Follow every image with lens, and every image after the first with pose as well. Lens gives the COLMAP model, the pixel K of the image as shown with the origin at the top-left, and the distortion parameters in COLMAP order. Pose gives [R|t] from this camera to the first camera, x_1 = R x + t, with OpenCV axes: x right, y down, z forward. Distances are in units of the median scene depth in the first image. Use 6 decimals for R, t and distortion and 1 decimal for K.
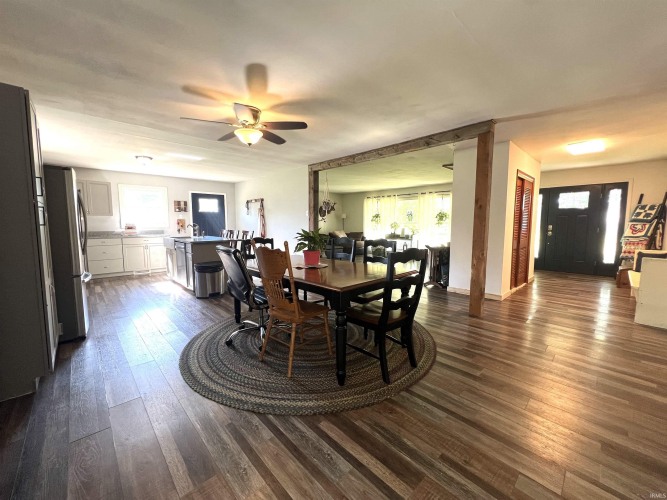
lens RADIAL K [[267.9, 0, 333.2], [0, 267.9, 249.1], [0, 0, 1]] dist [-0.002851, 0.001330]
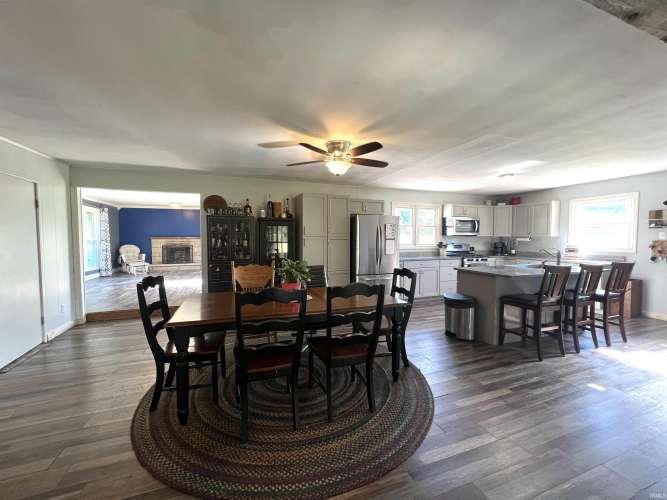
lens RADIAL K [[267.9, 0, 333.1], [0, 267.9, 248.3], [0, 0, 1]] dist [-0.002851, 0.001330]
pose [[-0.403010, 0.034687, -0.914538, 0.417245], [-0.090994, 0.992811, 0.077754, -0.114610], [0.910661, 0.114553, -0.396957, 0.891999]]
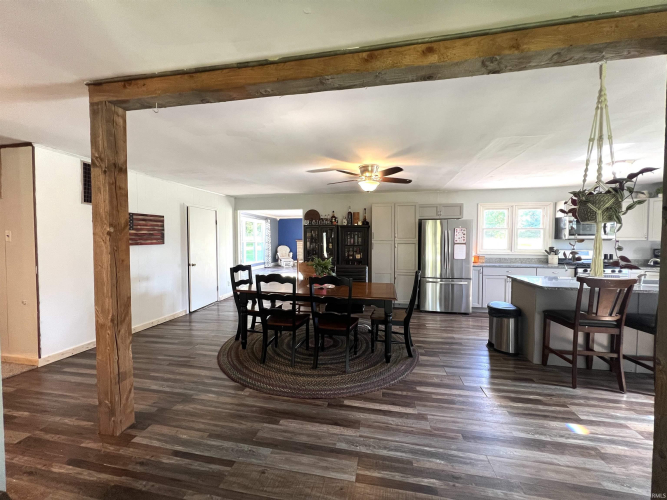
lens RADIAL K [[267.9, 0, 332.2], [0, 267.9, 248.9], [0, 0, 1]] dist [-0.002851, 0.001330]
pose [[-0.818941, 0.018212, -0.573589, 0.359772], [-0.058047, 0.991741, 0.114366, -0.158026], [0.570934, 0.126954, -0.811121, 1.233873]]
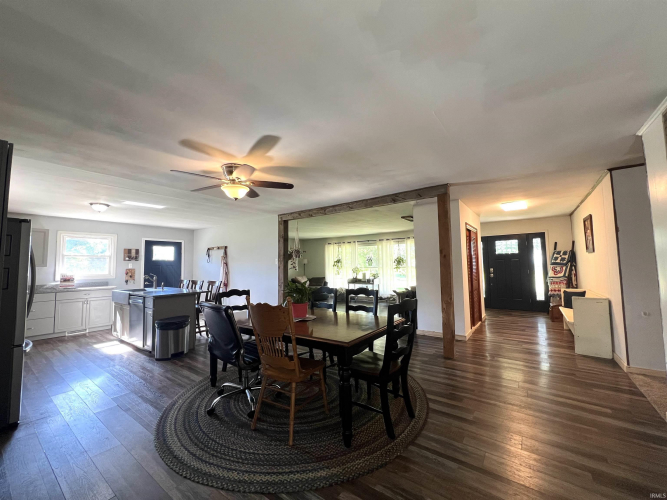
lens RADIAL K [[267.9, 0, 333.1], [0, 267.9, 249.3], [0, 0, 1]] dist [-0.002851, 0.001330]
pose [[0.984482, -0.006191, 0.175378, -0.079183], [0.033954, 0.987213, -0.155751, -0.018659], [-0.172171, 0.159289, 0.972103, -0.015341]]
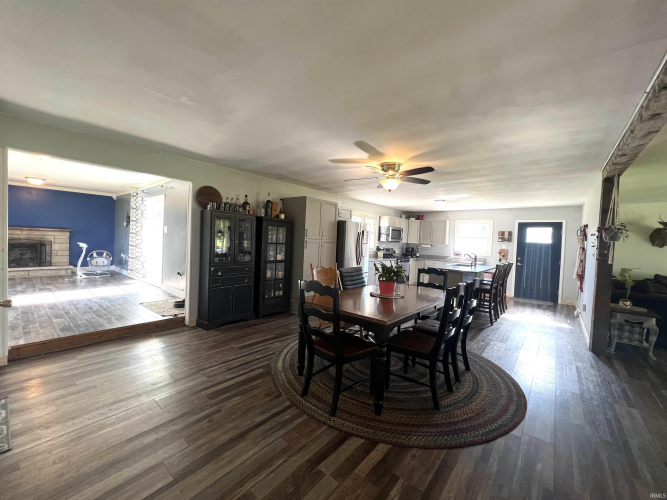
lens RADIAL K [[267.9, 0, 333.0], [0, 267.9, 248.6], [0, 0, 1]] dist [-0.002851, 0.001330]
pose [[0.106401, 0.031714, -0.993817, 0.568715], [-0.137338, 0.990380, 0.016901, -0.065789], [0.984793, 0.134690, 0.109733, 0.396102]]
